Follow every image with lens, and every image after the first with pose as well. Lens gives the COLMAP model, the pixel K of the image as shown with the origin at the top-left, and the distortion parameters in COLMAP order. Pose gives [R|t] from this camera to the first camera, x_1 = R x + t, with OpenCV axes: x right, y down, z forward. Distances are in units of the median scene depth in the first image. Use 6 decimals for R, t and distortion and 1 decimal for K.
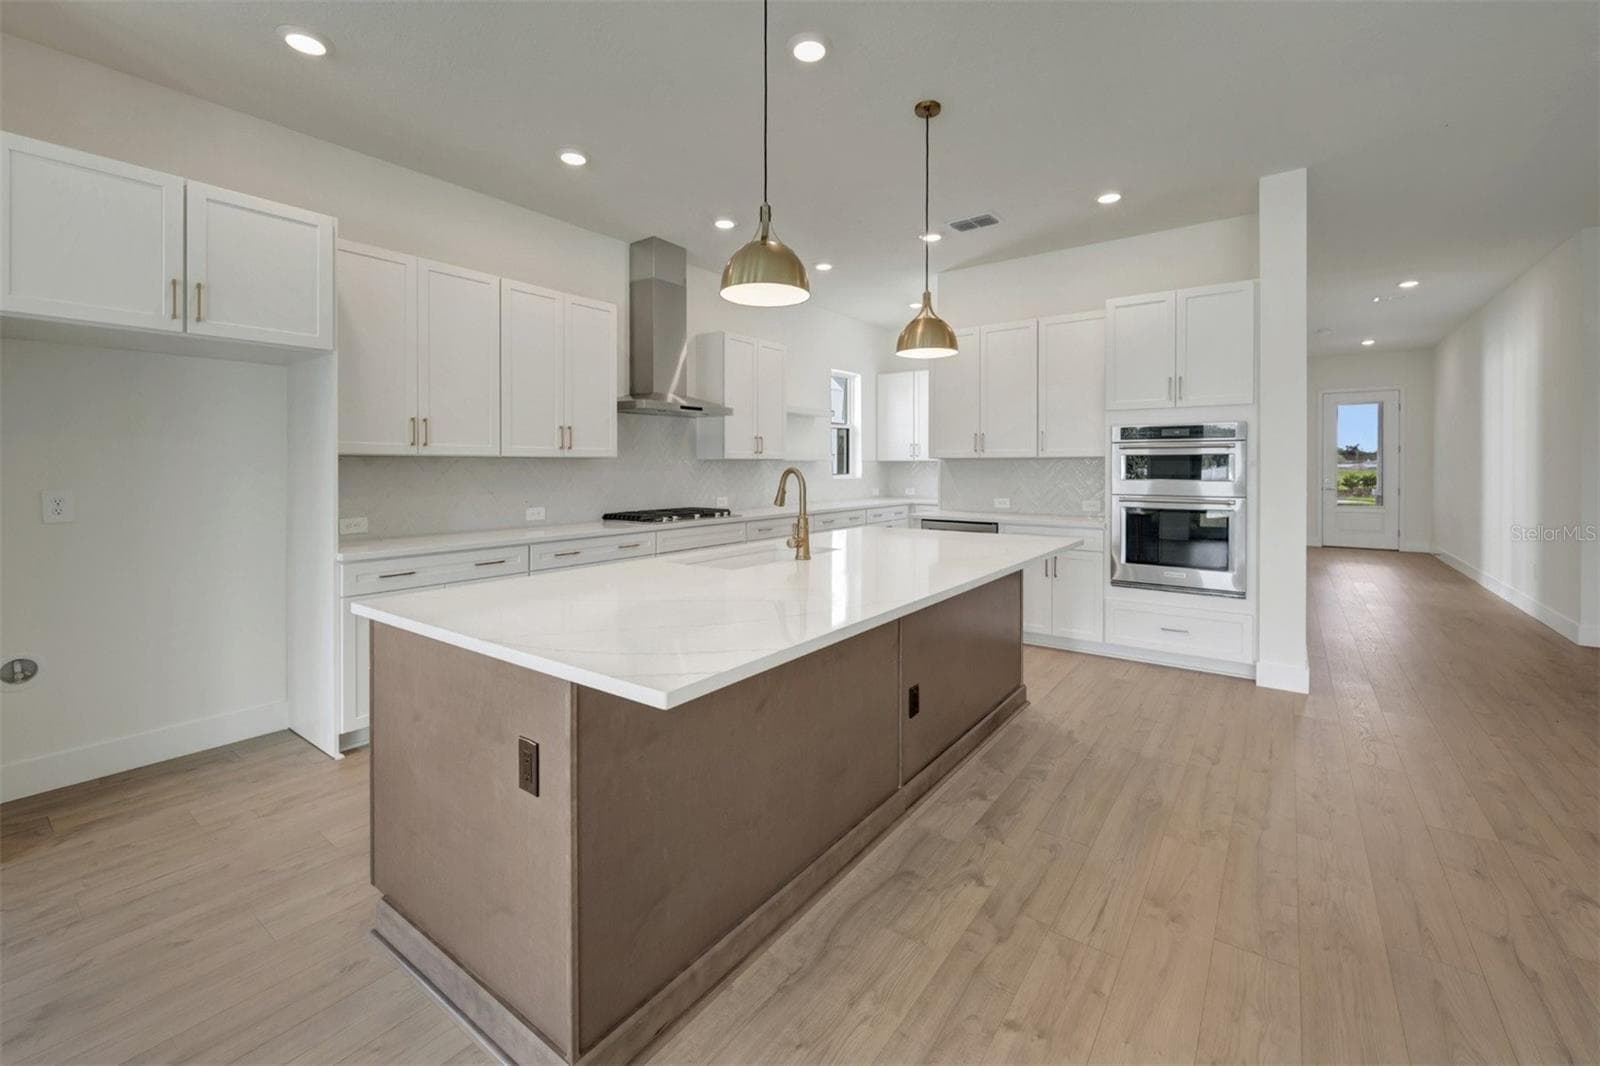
lens RADIAL K [[663.2, 0, 804.0], [0, 663.2, 468.8], [0, 0, 1]] dist [0.001269, -0.000402]
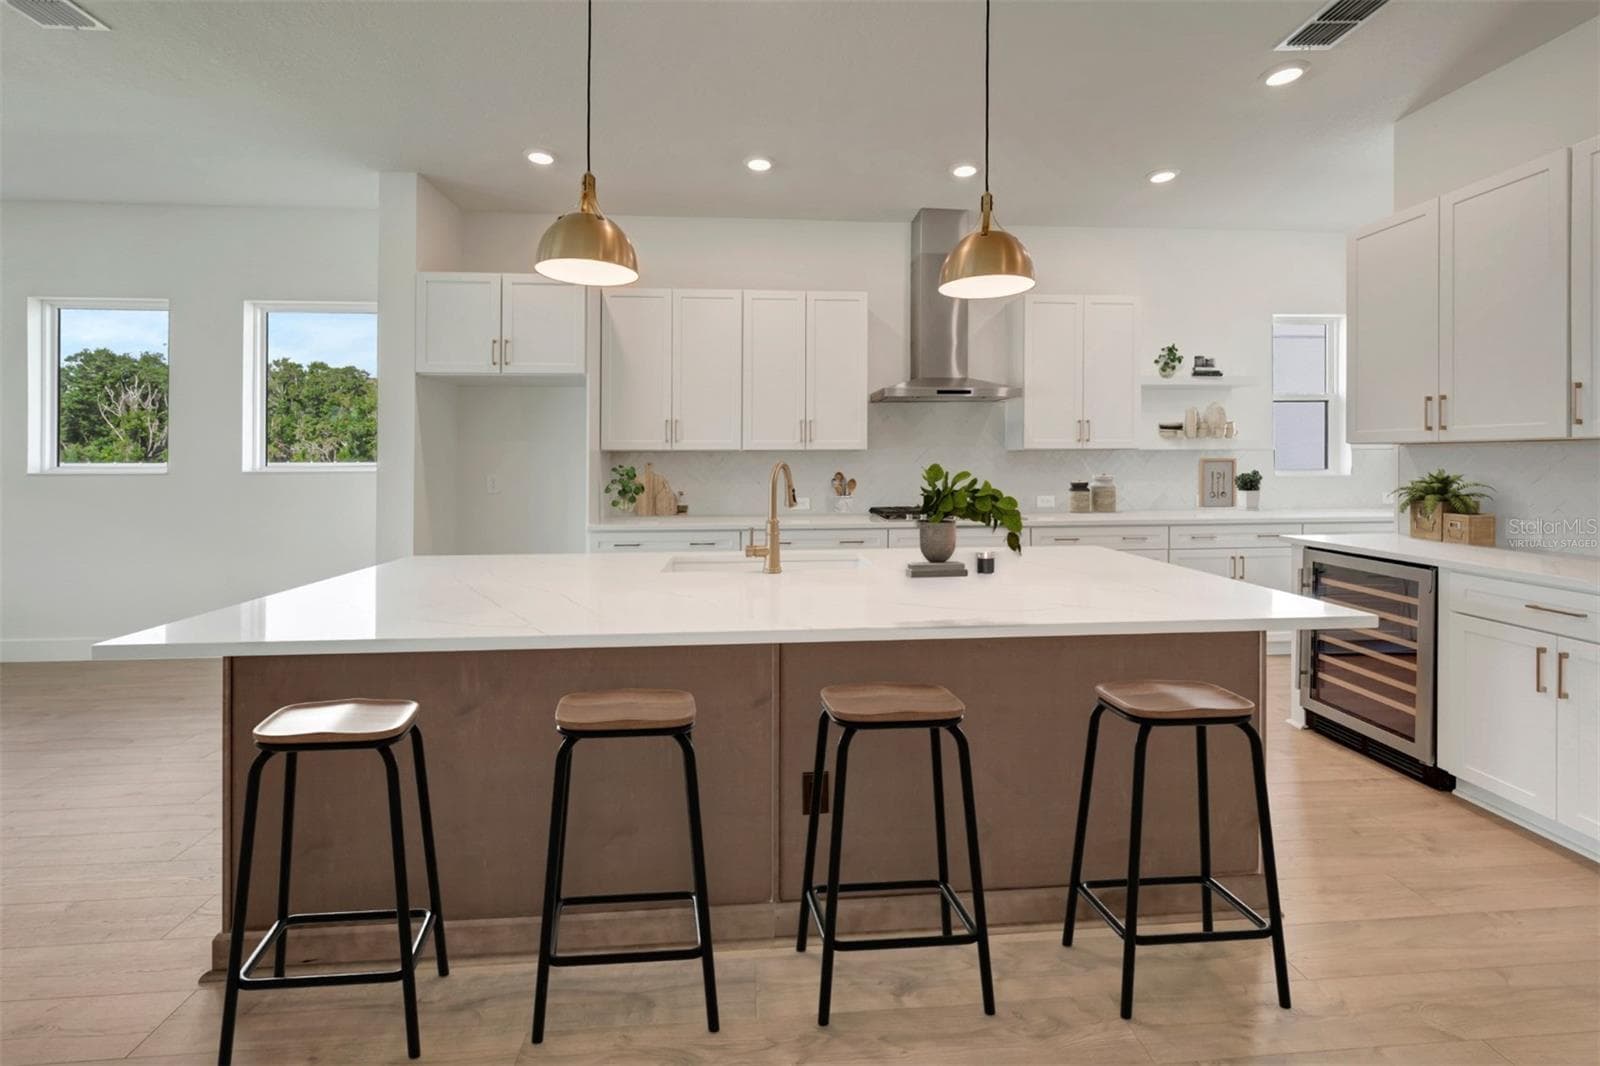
lens RADIAL K [[659.1, 0, 798.1], [0, 659.1, 460.0], [0, 0, 1]] dist [-0.001718, -0.000644]
pose [[0.644711, 0.001311, -0.764425, 0.517914], [-0.000458, 0.999999, 0.001328, -0.003927], [0.764426, -0.000506, 0.644711, 0.402997]]
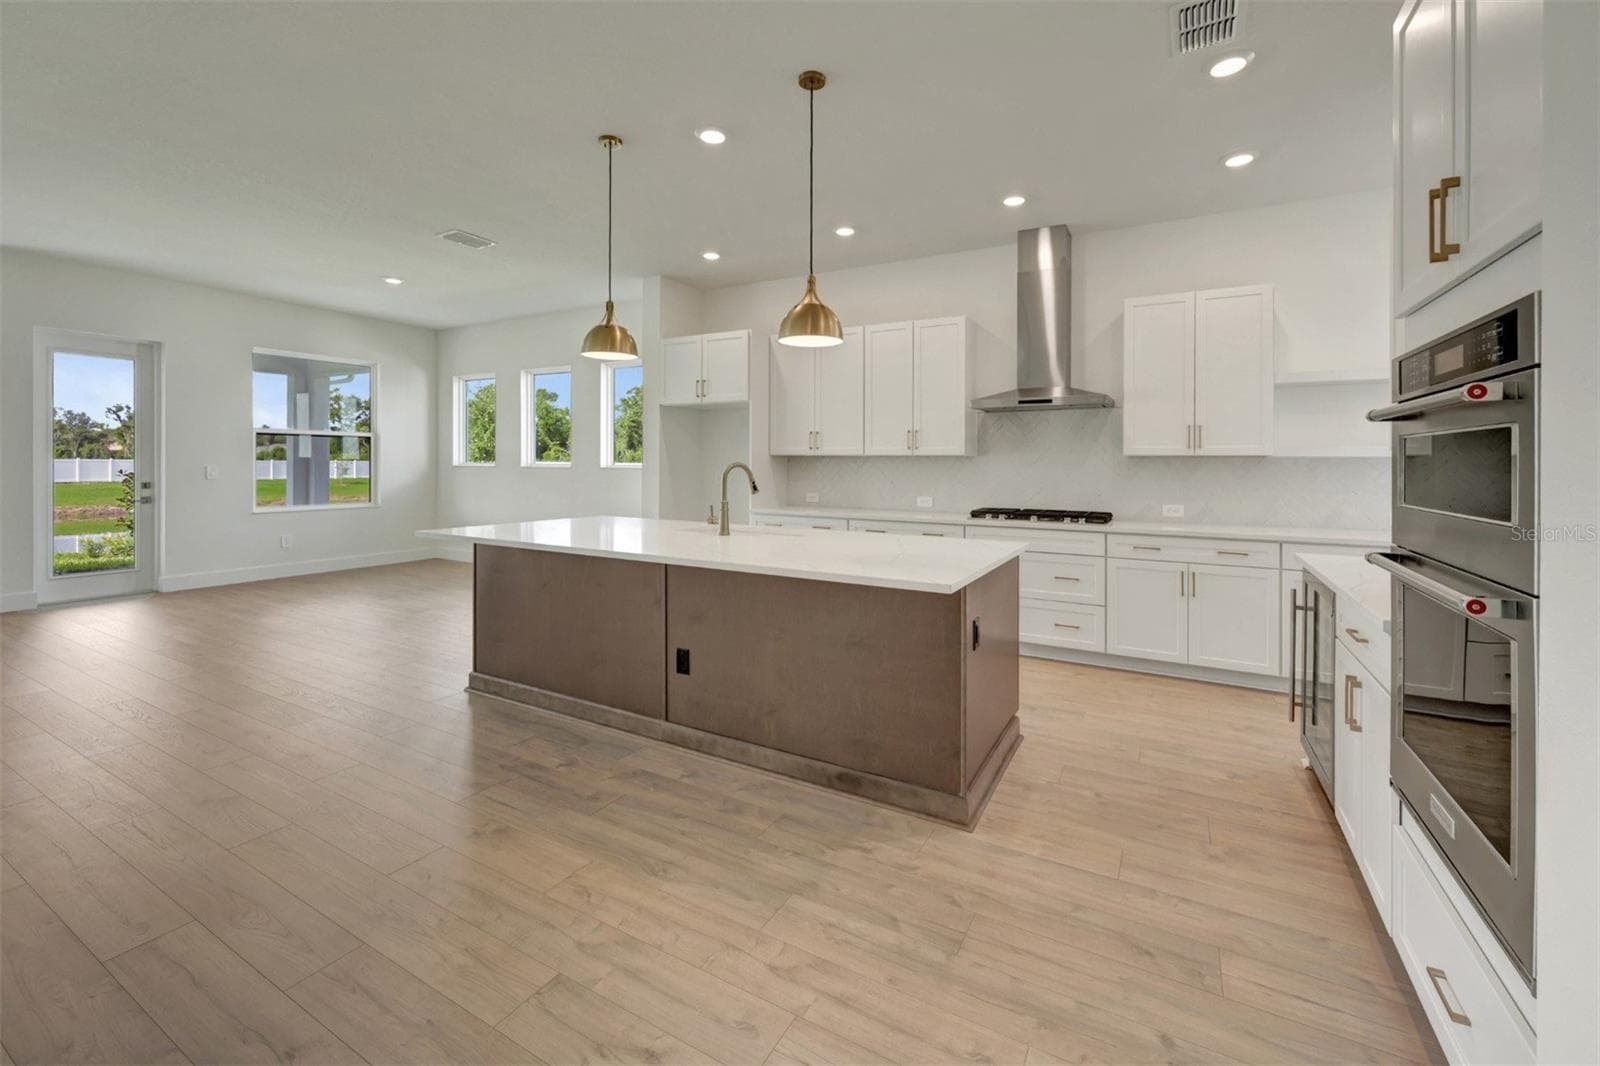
lens RADIAL K [[660.0, 0, 797.2], [0, 660.0, 463.7], [0, 0, 1]] dist [0.001210, 0.000103]
pose [[0.111237, 0.004874, -0.993782, 1.018533], [-0.010884, 0.999934, 0.003686, -0.005663], [0.993734, 0.010406, 0.111282, 0.805824]]
